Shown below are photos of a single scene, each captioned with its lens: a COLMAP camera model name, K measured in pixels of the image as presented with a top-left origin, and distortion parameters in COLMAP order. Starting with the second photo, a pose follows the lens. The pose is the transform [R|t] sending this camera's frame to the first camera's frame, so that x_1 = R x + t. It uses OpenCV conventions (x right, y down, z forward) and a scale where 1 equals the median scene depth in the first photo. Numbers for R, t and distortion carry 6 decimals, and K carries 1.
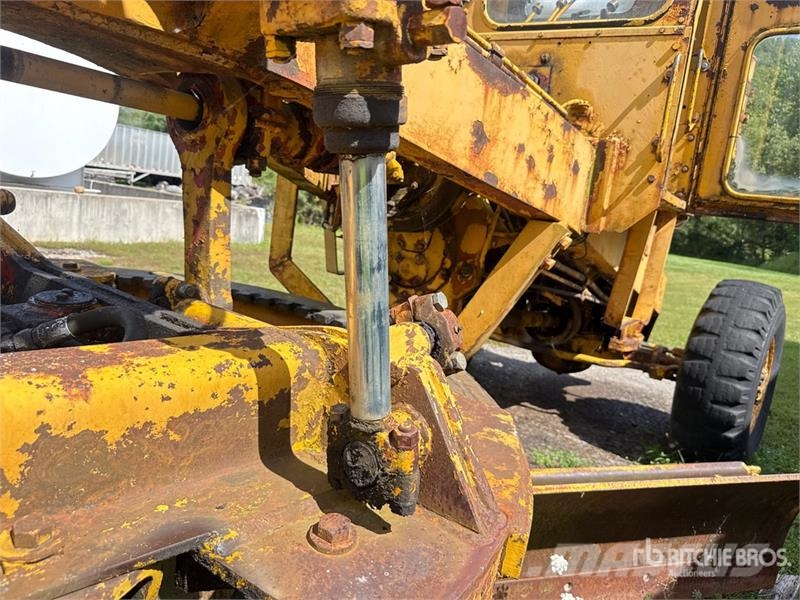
lens RADIAL K [[573.5, 0, 400.0], [0, 573.5, 300.0], [0, 0, 1]] dist [0.054706, -0.048384]
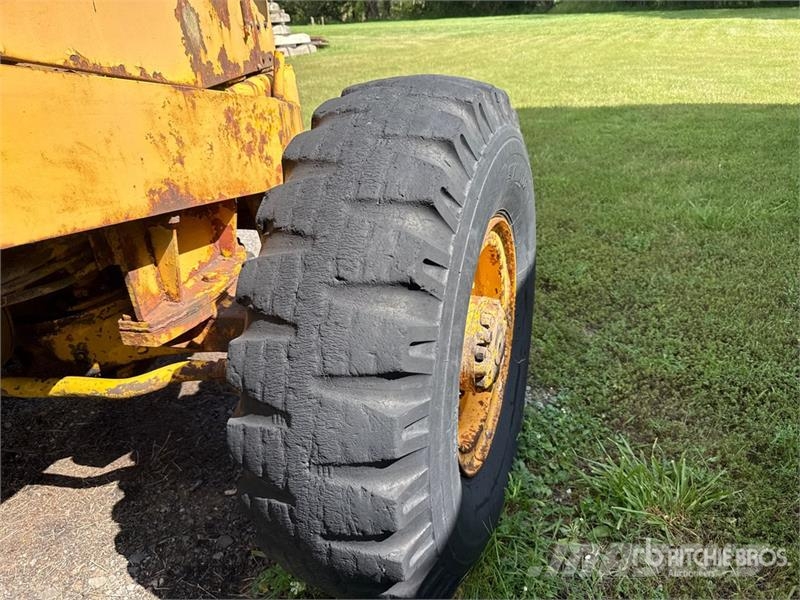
lens RADIAL K [[573.5, 0, 400.0], [0, 573.5, 300.0], [0, 0, 1]] dist [0.054706, -0.048384]
pose [[0.932536, -0.301165, 0.199188, 0.547888], [0.222814, 0.914063, 0.338884, -0.034329], [-0.284131, -0.271640, 0.919501, 0.736085]]
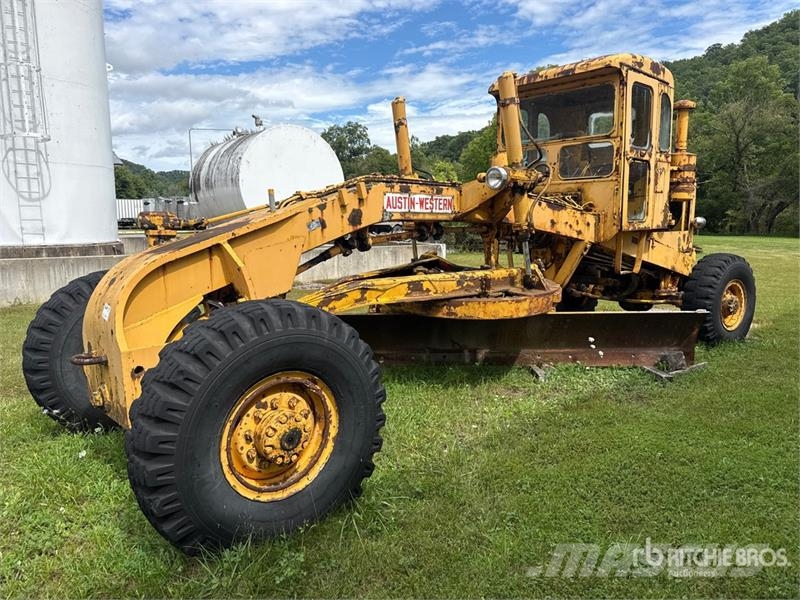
lens RADIAL K [[573.5, 0, 400.0], [0, 573.5, 300.0], [0, 0, 1]] dist [0.054706, -0.048384]
pose [[0.958536, -0.089702, -0.270486, 0.068964], [0.077895, 0.995493, -0.054095, 0.166450], [0.274119, 0.030783, 0.961203, -1.366754]]
